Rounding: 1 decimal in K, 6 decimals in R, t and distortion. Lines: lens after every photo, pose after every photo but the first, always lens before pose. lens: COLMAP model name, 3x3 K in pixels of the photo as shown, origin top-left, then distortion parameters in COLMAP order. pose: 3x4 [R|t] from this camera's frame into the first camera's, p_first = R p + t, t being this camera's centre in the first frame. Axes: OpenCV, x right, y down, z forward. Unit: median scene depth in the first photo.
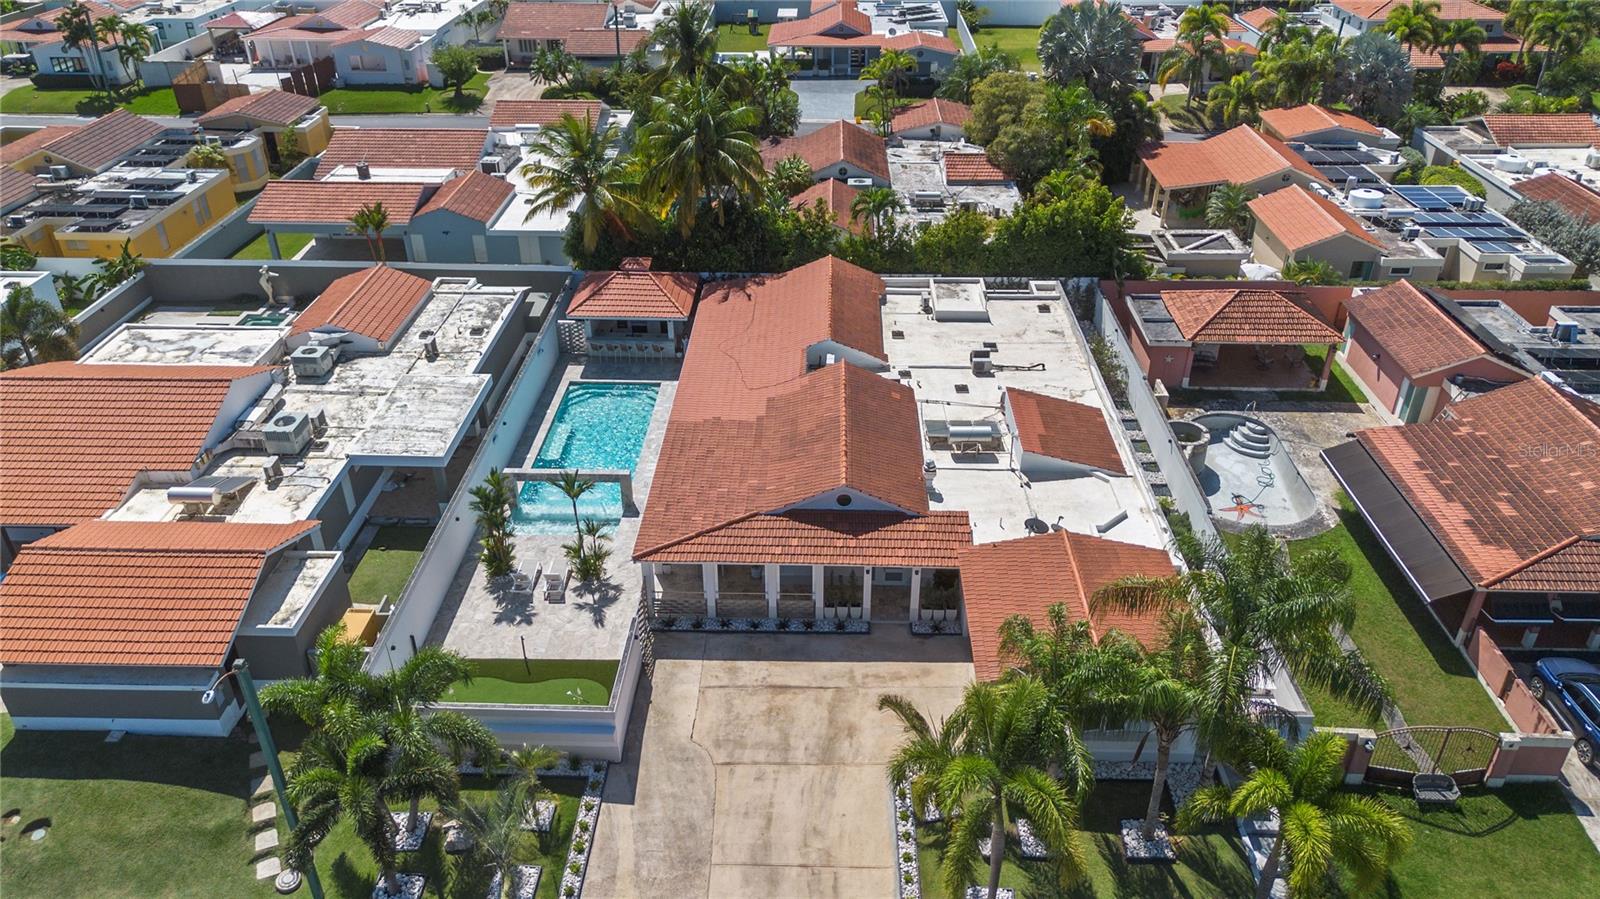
lens RADIAL K [[1137.2, 0, 798.0], [0, 1137.2, 445.8], [0, 0, 1]] dist [0.050297, -0.035896]
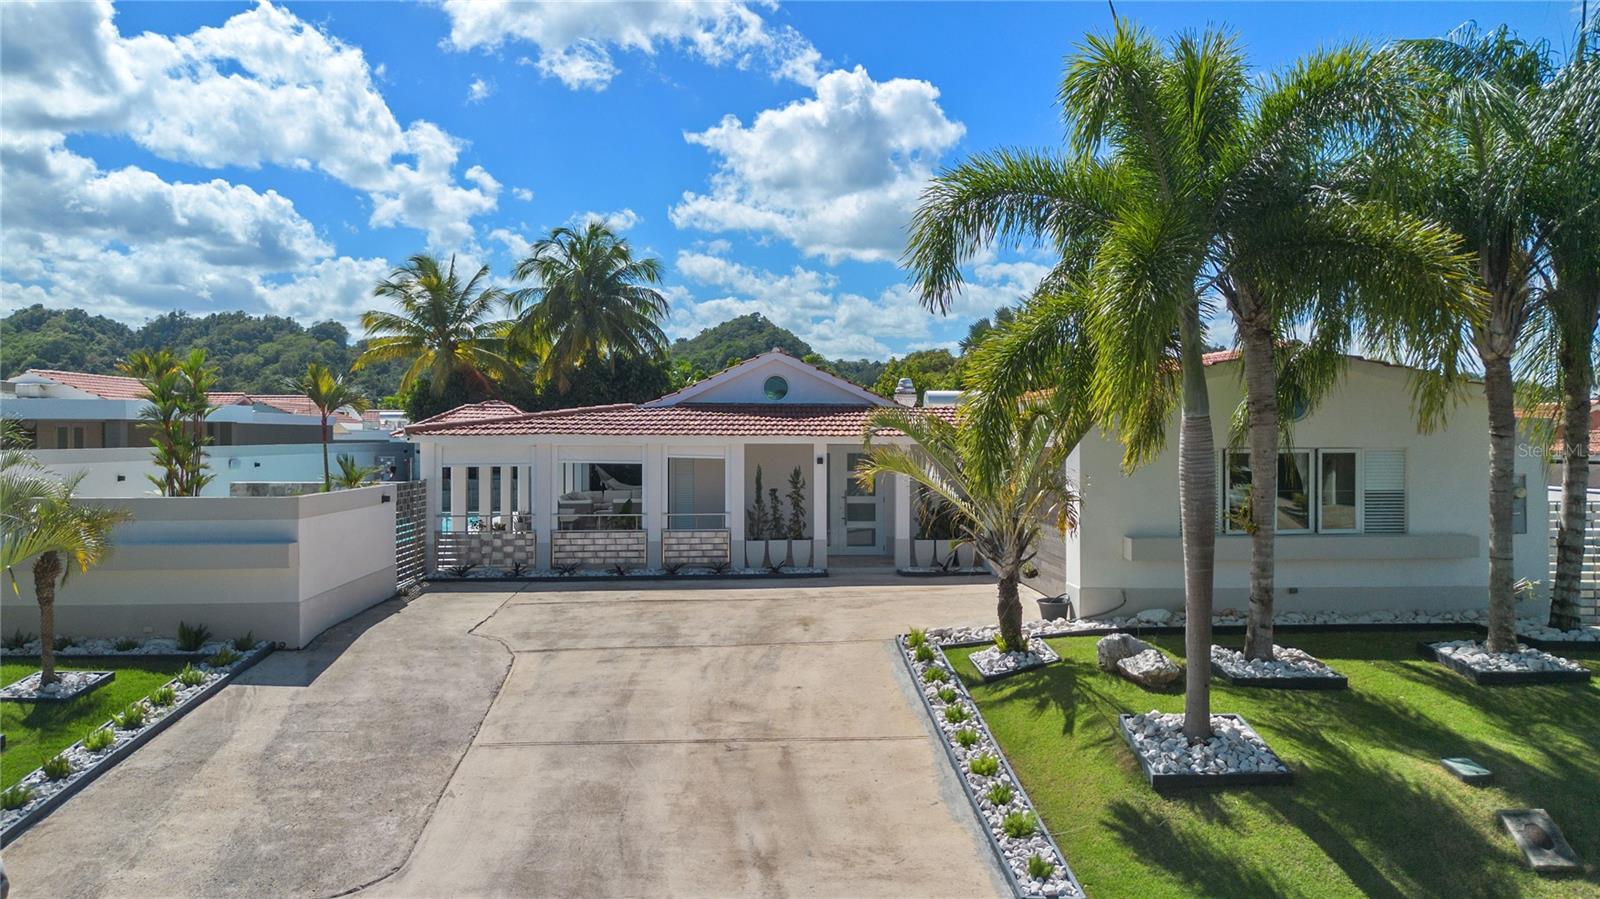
lens RADIAL K [[1137.2, 0, 798.2], [0, 1137.2, 444.5], [0, 0, 1]] dist [0.050297, -0.035896]
pose [[0.996888, 0.001952, 0.078807, 0.004968], [0.038199, 0.862526, -0.504569, 0.433480], [-0.068958, 0.506009, 0.859767, 0.542431]]
